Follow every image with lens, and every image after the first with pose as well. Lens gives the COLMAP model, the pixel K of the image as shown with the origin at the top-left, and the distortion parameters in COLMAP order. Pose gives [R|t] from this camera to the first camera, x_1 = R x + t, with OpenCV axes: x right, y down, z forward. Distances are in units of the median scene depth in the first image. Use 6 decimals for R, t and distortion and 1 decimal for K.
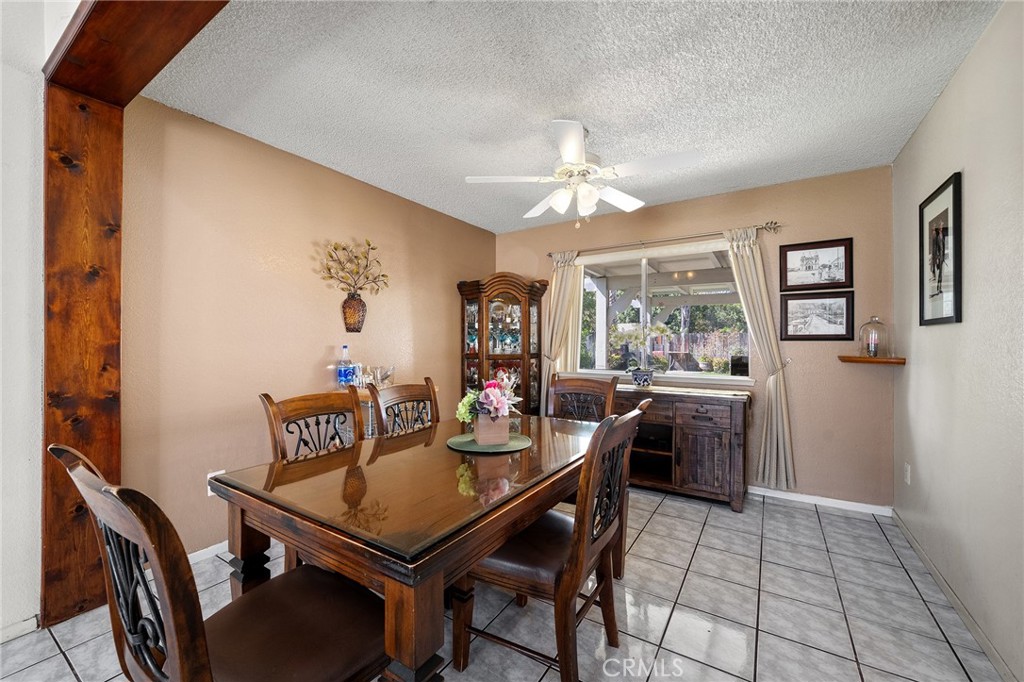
lens RADIAL K [[403.3, 0, 509.6], [0, 403.3, 340.5], [0, 0, 1]] dist [0.001317, 0.000059]
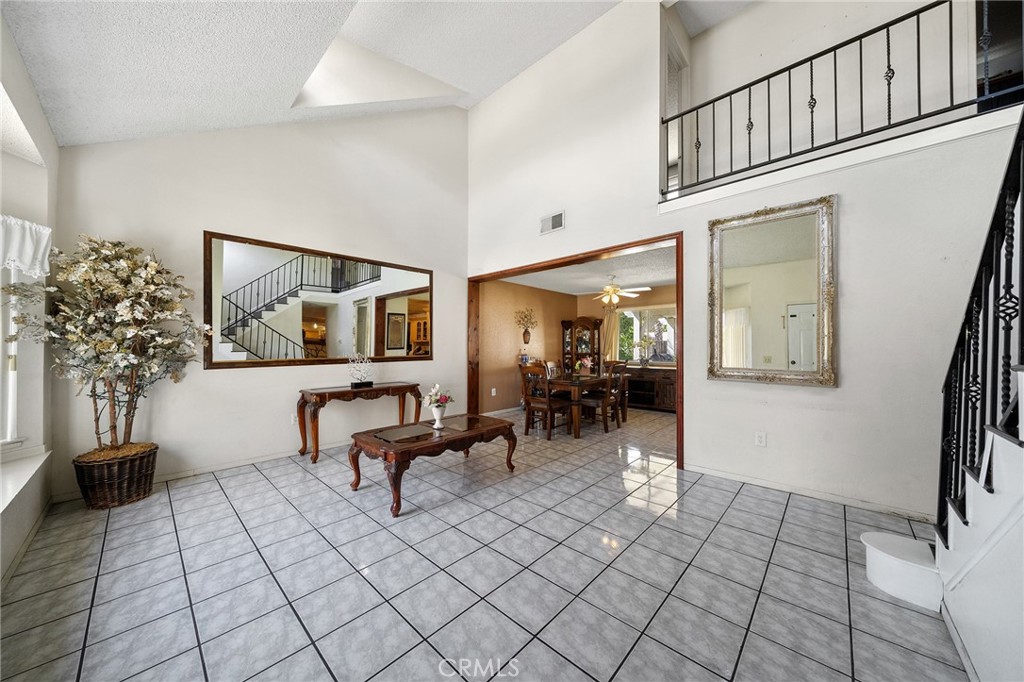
lens RADIAL K [[355.0, 0, 509.0], [0, 355.0, 344.0], [0, 0, 1]] dist [-0.000993, -0.000134]
pose [[0.984242, -0.003935, -0.176785, -0.088379], [0.003107, 0.999983, -0.004961, -0.009135], [0.176802, 0.004333, 0.984237, -1.327064]]
